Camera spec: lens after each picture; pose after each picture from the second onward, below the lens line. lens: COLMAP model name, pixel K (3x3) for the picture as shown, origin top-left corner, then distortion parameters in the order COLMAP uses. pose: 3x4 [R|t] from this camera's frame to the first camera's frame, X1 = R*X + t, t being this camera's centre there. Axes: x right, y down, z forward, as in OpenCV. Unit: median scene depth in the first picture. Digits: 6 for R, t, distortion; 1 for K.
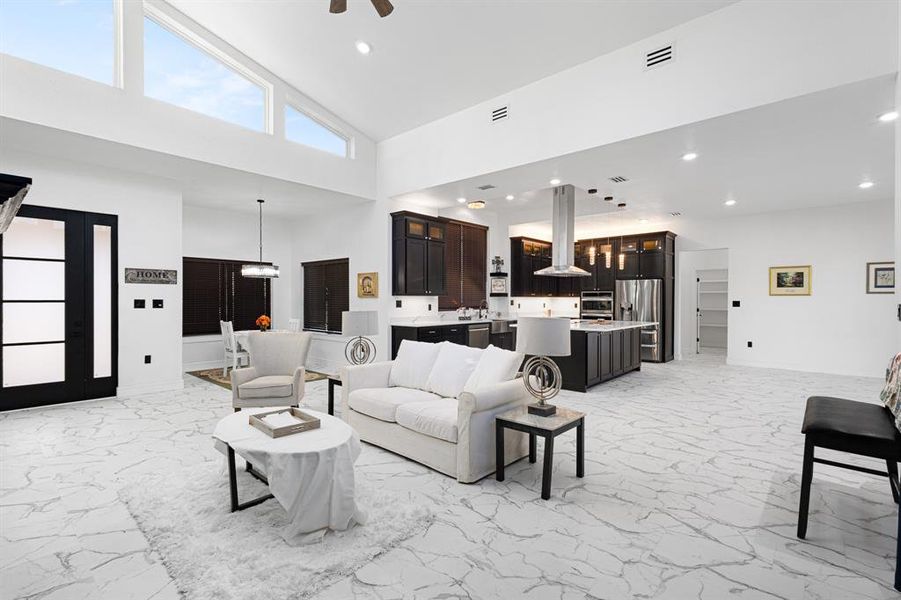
lens RADIAL K [[419.3, 0, 446.6], [0, 419.3, 300.3], [0, 0, 1]] dist [0.006239, -0.000773]
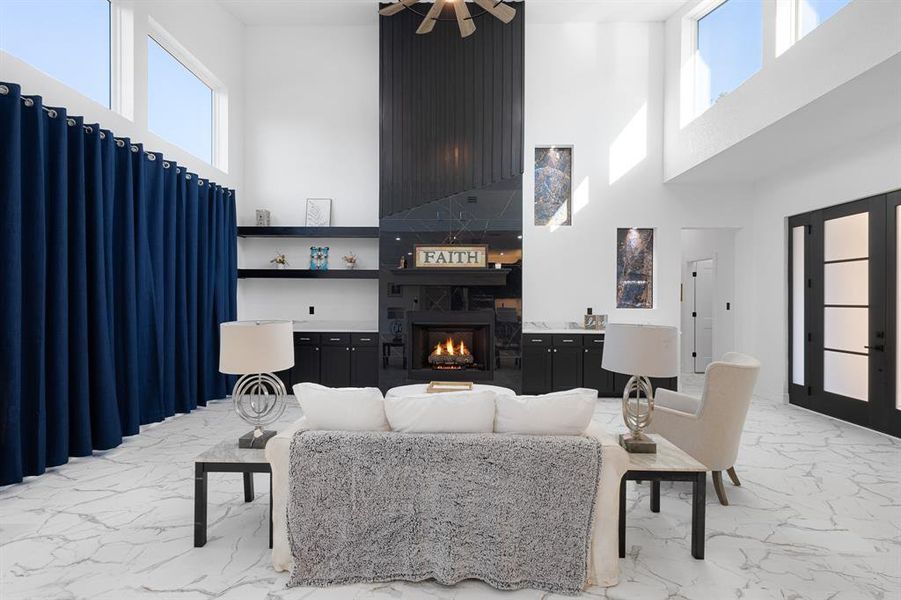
lens RADIAL K [[418.2, 0, 446.7], [0, 418.2, 296.5], [0, 0, 1]] dist [0.006716, -0.000557]
pose [[-0.758496, -0.011616, -0.651574, 0.156996], [-0.011329, 0.999925, -0.004639, -0.002540], [0.651579, 0.003863, -0.758571, 0.611799]]
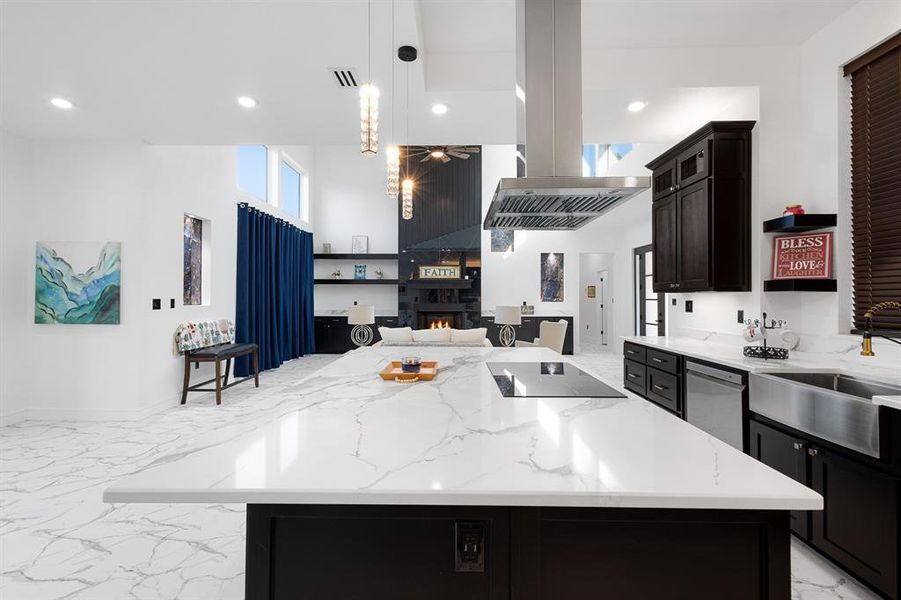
lens RADIAL K [[418.2, 0, 446.7], [0, 418.2, 296.5], [0, 0, 1]] dist [0.006716, -0.000557]
pose [[-0.756107, -0.005051, -0.654429, 0.410566], [-0.006900, 0.999976, 0.000254, -0.002429], [0.654412, 0.004707, -0.756123, 0.934151]]
